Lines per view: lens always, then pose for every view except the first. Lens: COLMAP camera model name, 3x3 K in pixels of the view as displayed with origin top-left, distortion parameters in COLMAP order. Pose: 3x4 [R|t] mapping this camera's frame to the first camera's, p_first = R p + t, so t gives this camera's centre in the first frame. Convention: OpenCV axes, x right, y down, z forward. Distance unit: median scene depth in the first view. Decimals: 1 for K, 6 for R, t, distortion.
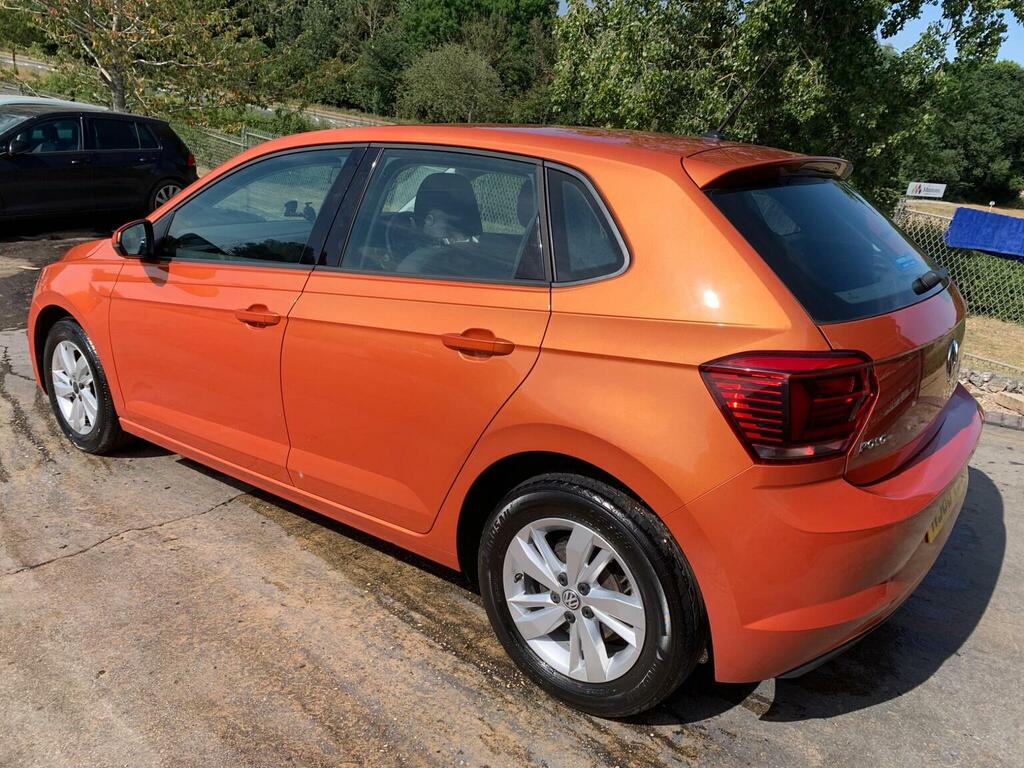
lens RADIAL K [[801.8, 0, 510.7], [0, 801.8, 361.9], [0, 0, 1]] dist [0.057546, -0.064159]
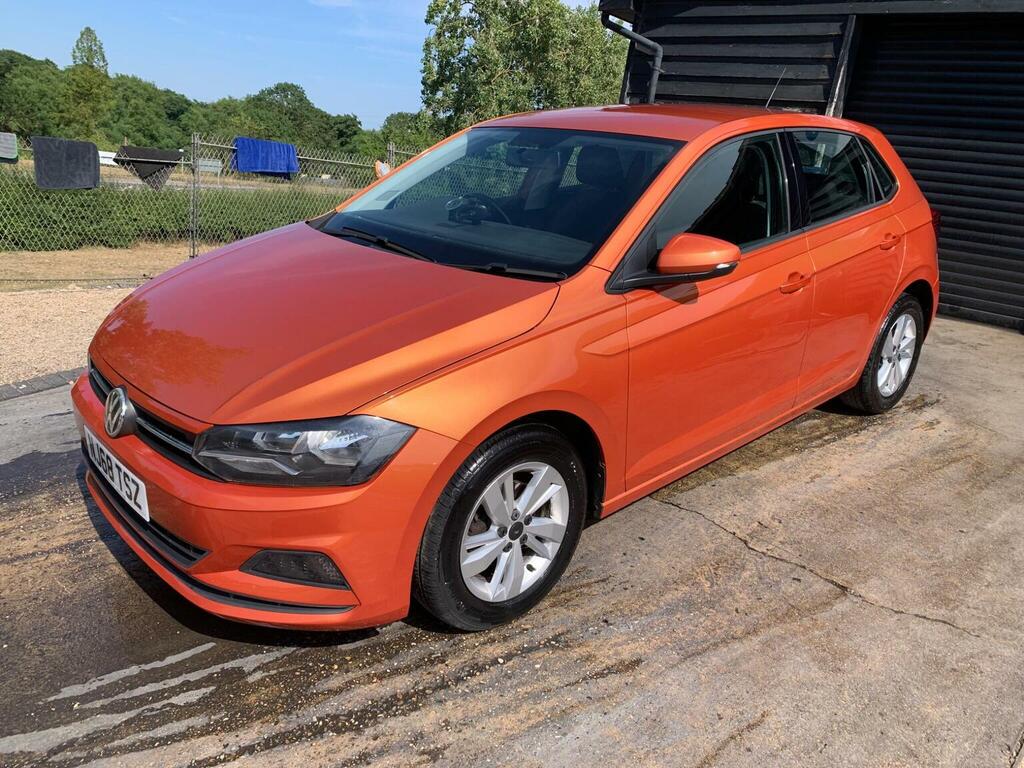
lens RADIAL K [[801.8, 0, 510.7], [0, 801.8, 361.9], [0, 0, 1]] dist [0.057546, -0.064159]
pose [[0.149012, -0.338213, 0.929197, -1.465372], [0.234508, 0.924968, 0.299067, -0.387548], [-0.960625, 0.173340, 0.217145, 1.125999]]
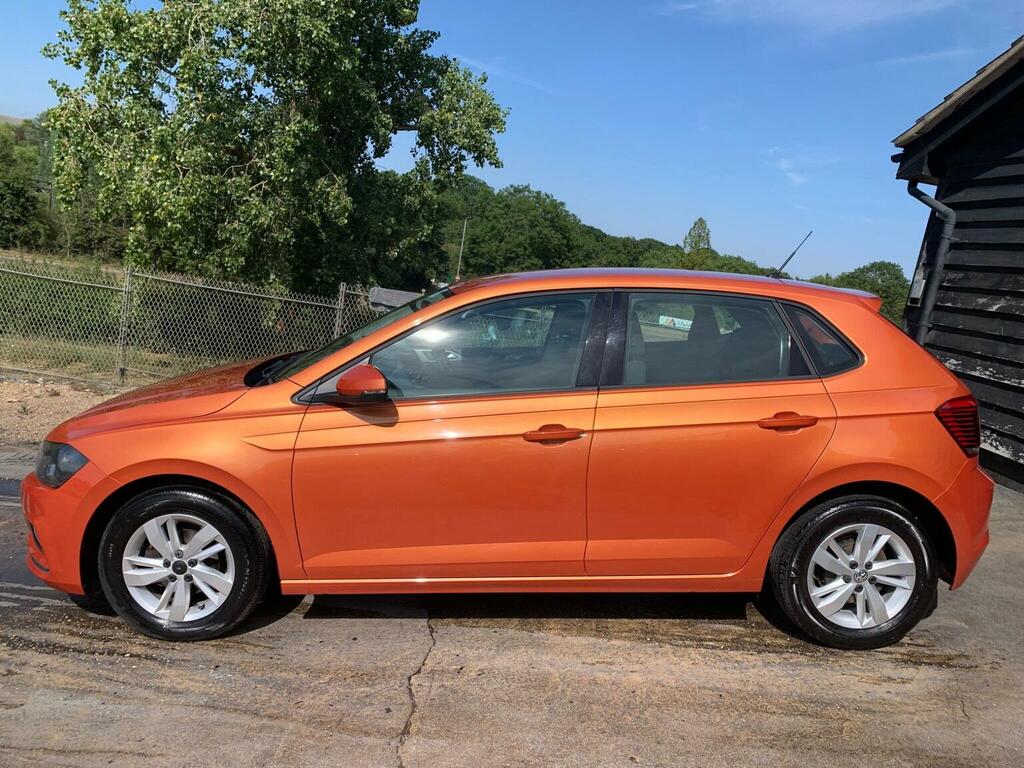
lens RADIAL K [[801.8, 0, 510.7], [0, 801.8, 361.9], [0, 0, 1]] dist [0.057546, -0.064159]
pose [[0.771532, -0.095227, 0.629024, -1.050430], [0.164234, 0.985033, -0.052319, -0.106599], [-0.614627, 0.143672, 0.775624, 0.108982]]
